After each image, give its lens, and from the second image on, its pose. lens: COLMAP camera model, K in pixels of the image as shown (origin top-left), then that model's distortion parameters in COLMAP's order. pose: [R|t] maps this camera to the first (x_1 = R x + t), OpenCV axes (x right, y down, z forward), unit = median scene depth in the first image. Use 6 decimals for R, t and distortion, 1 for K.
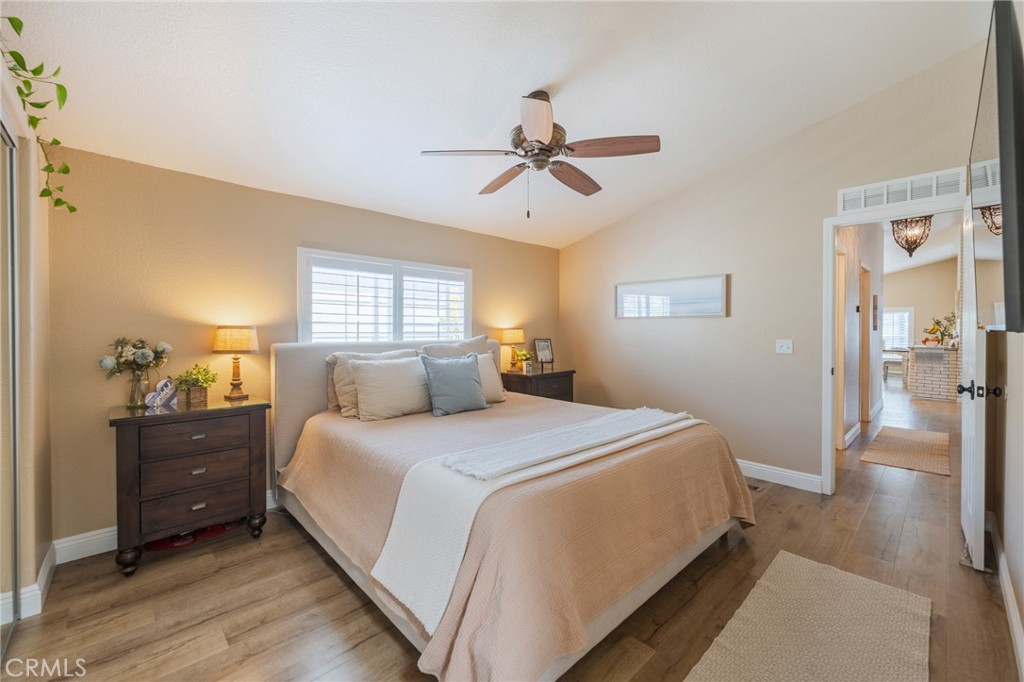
lens RADIAL K [[424.1, 0, 512.0], [0, 424.1, 341.0], [0, 0, 1]] dist [-0.001778, -0.000258]
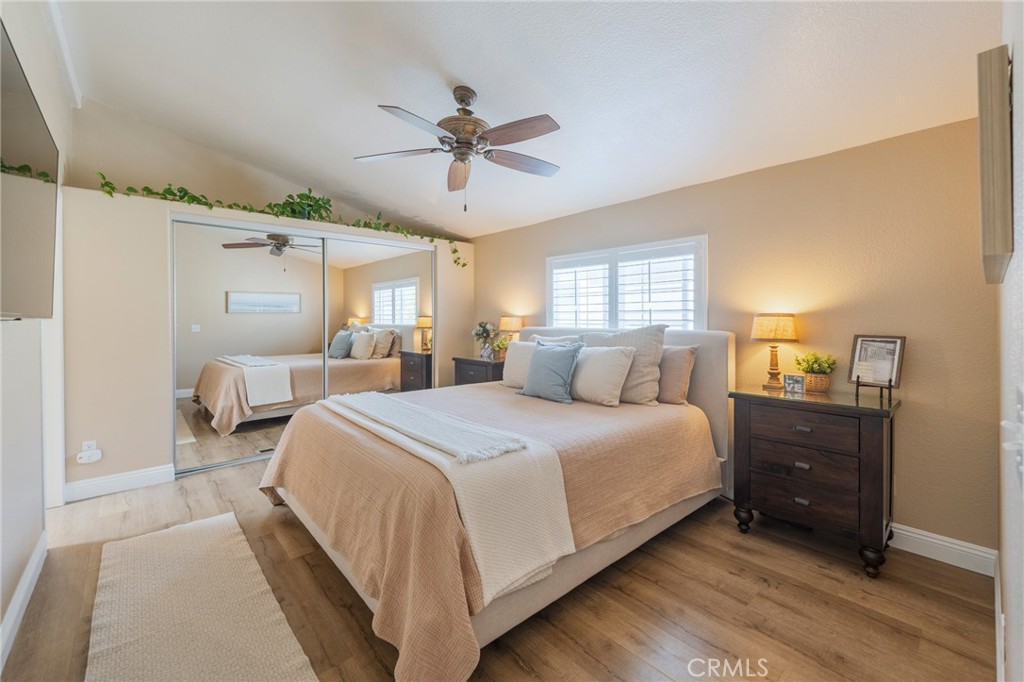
lens RADIAL K [[416.2, 0, 510.7], [0, 416.2, 338.4], [0, 0, 1]] dist [-0.001131, -0.000158]
pose [[-0.033051, 0.054299, -0.997978, 0.867186], [-0.019530, 0.998297, 0.054963, -0.031180], [0.999263, 0.021307, -0.031935, 0.935499]]
